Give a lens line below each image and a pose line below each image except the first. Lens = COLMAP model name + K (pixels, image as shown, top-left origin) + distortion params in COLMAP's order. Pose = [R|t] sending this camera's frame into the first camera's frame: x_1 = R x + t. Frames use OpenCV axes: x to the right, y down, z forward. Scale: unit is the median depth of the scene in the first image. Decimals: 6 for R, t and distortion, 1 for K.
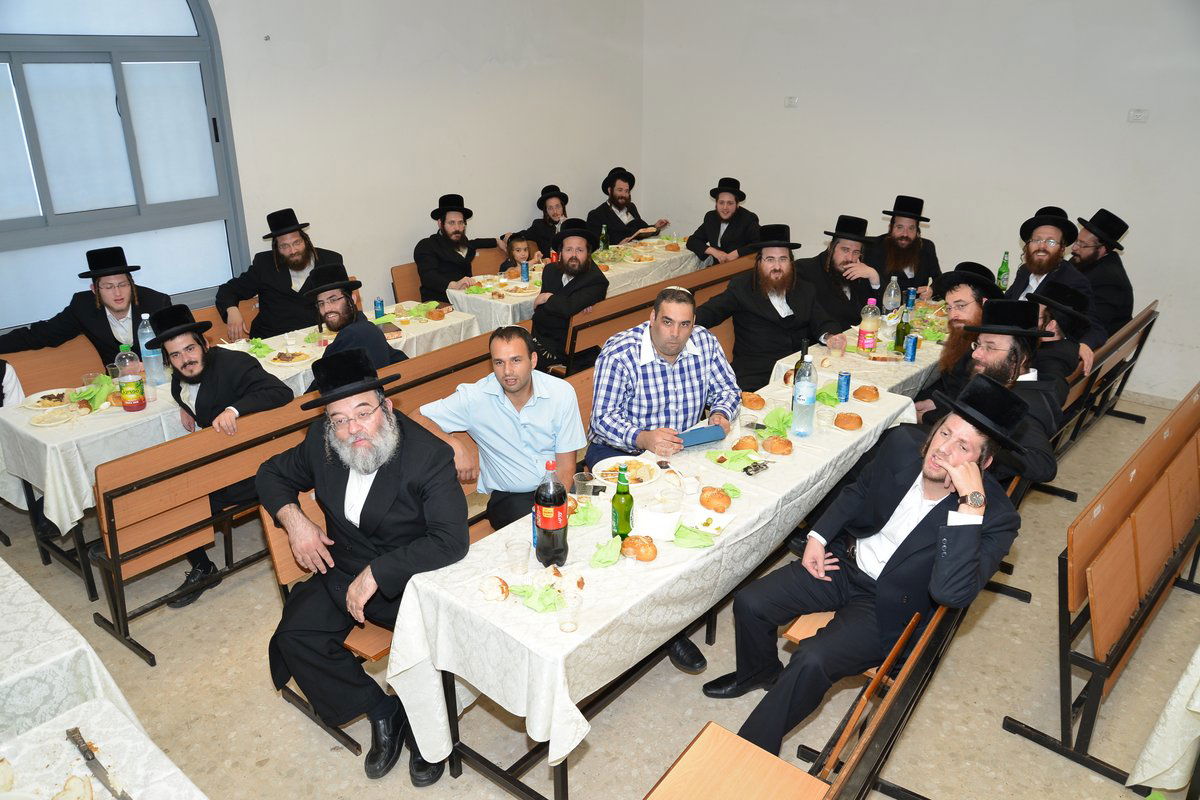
lens RADIAL K [[915.2, 0, 600.0], [0, 915.2, 400.0], [0, 0, 1]] dist [-0.057413, 0.045786]
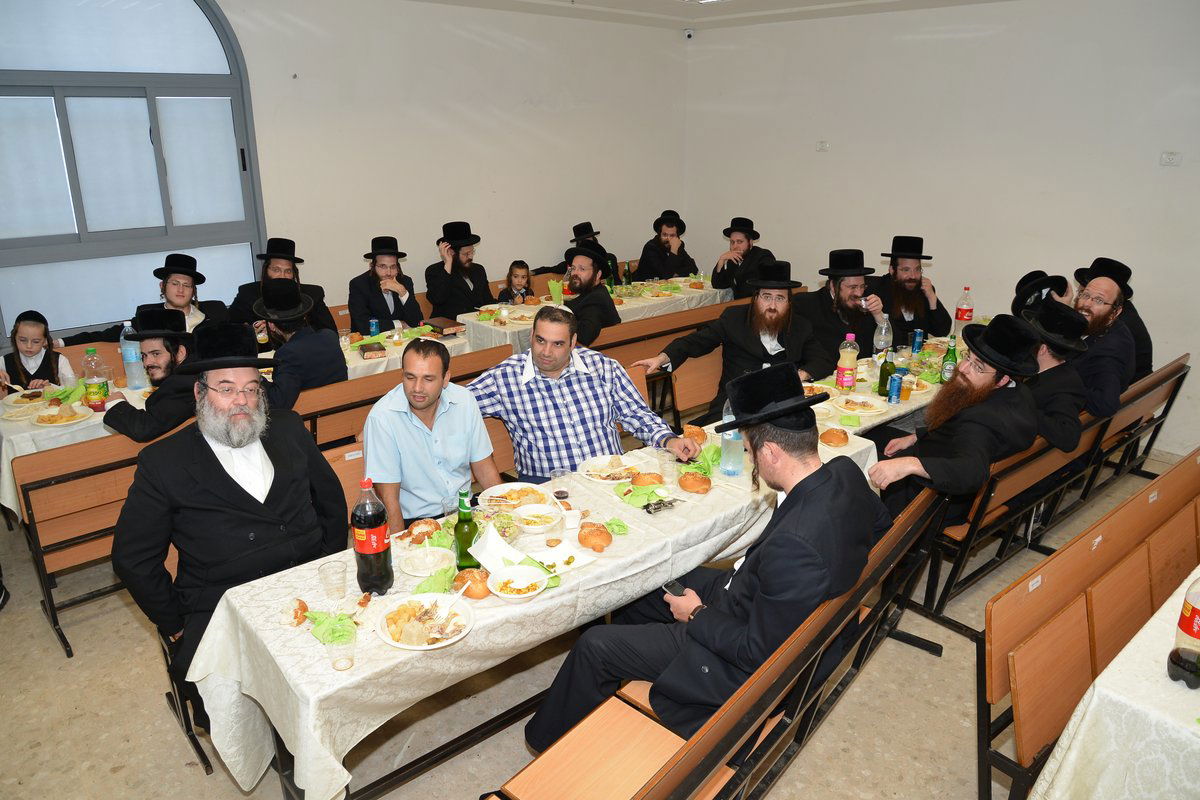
lens RADIAL K [[826.9, 0, 600.0], [0, 826.9, 400.0], [0, 0, 1]] dist [-0.085445, 0.030501]
pose [[0.988664, 0.048132, -0.142218, 0.214219], [-0.054777, 0.997564, -0.043184, 0.008507], [0.139794, 0.050485, 0.988893, 0.172029]]
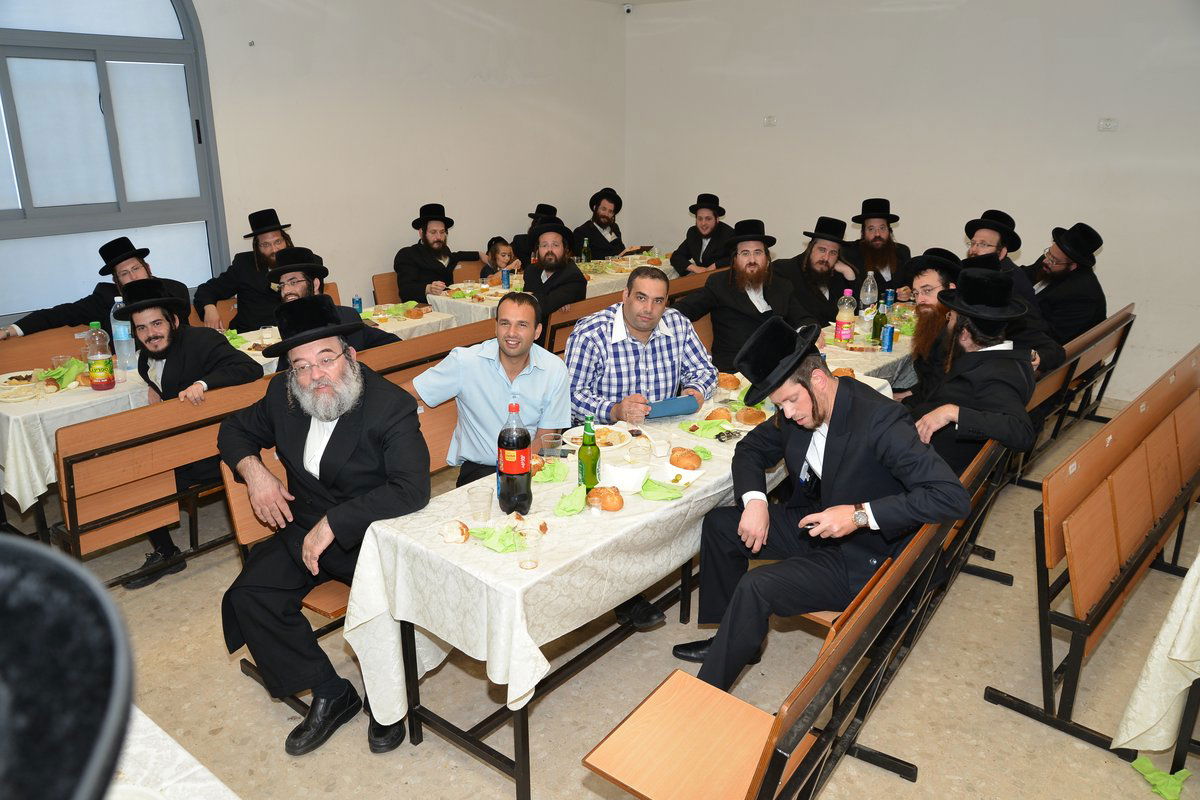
lens RADIAL K [[915.2, 0, 600.0], [0, 915.2, 400.0], [0, 0, 1]] dist [-0.057413, 0.045786]
pose [[0.999975, 0.000623, 0.006983, 0.024330], [-0.000162, 0.997832, -0.065814, 0.097197], [-0.007009, 0.065811, 0.997807, 0.012798]]
